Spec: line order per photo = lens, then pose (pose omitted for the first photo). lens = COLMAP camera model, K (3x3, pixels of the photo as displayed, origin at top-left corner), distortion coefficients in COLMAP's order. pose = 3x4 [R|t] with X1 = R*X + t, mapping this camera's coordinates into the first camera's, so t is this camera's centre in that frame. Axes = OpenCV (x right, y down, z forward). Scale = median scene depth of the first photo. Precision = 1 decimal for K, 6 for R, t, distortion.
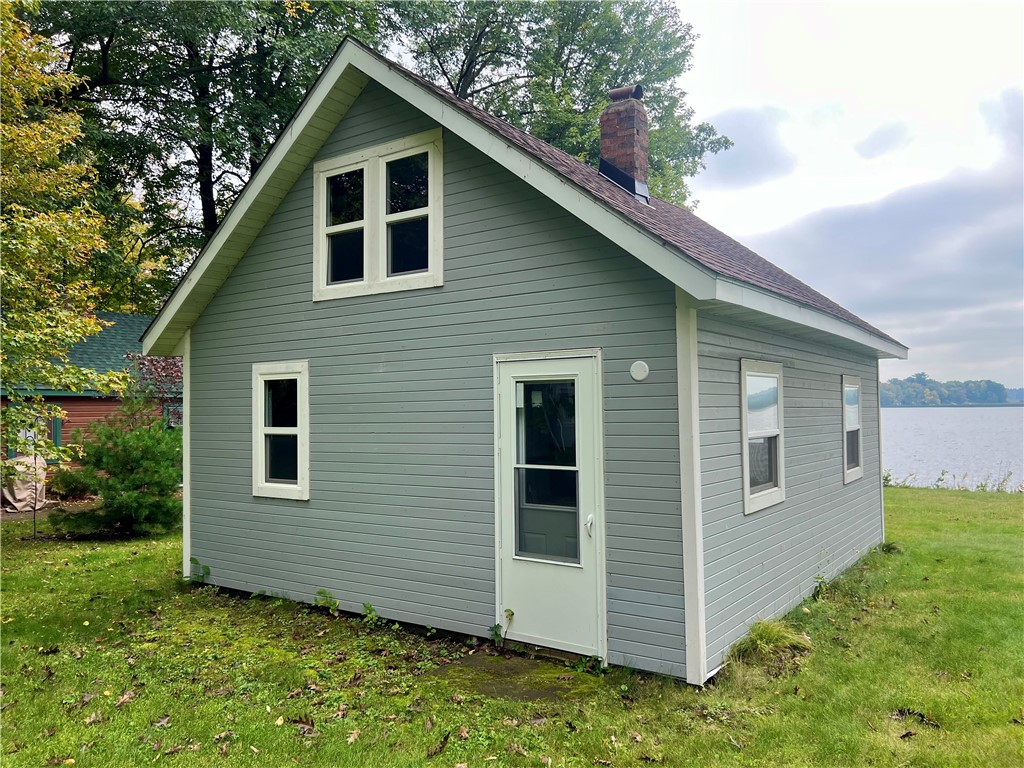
lens RADIAL K [[773.0, 0, 516.6], [0, 773.0, 385.2], [0, 0, 1]] dist [0.053936, -0.057784]
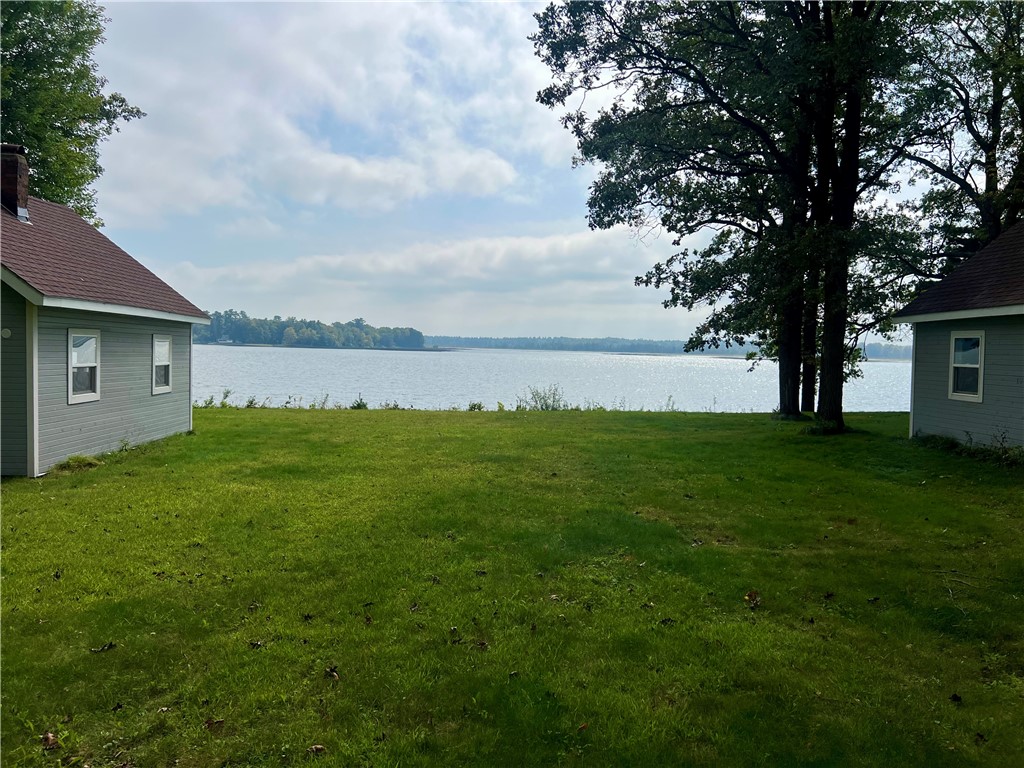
lens RADIAL K [[773.0, 0, 516.6], [0, 773.0, 385.2], [0, 0, 1]] dist [0.053936, -0.057784]
pose [[0.780813, -0.000125, 0.624765, -0.044650], [-0.049634, 0.996827, 0.062231, -0.043409], [-0.622790, -0.079601, 0.778329, -0.818890]]
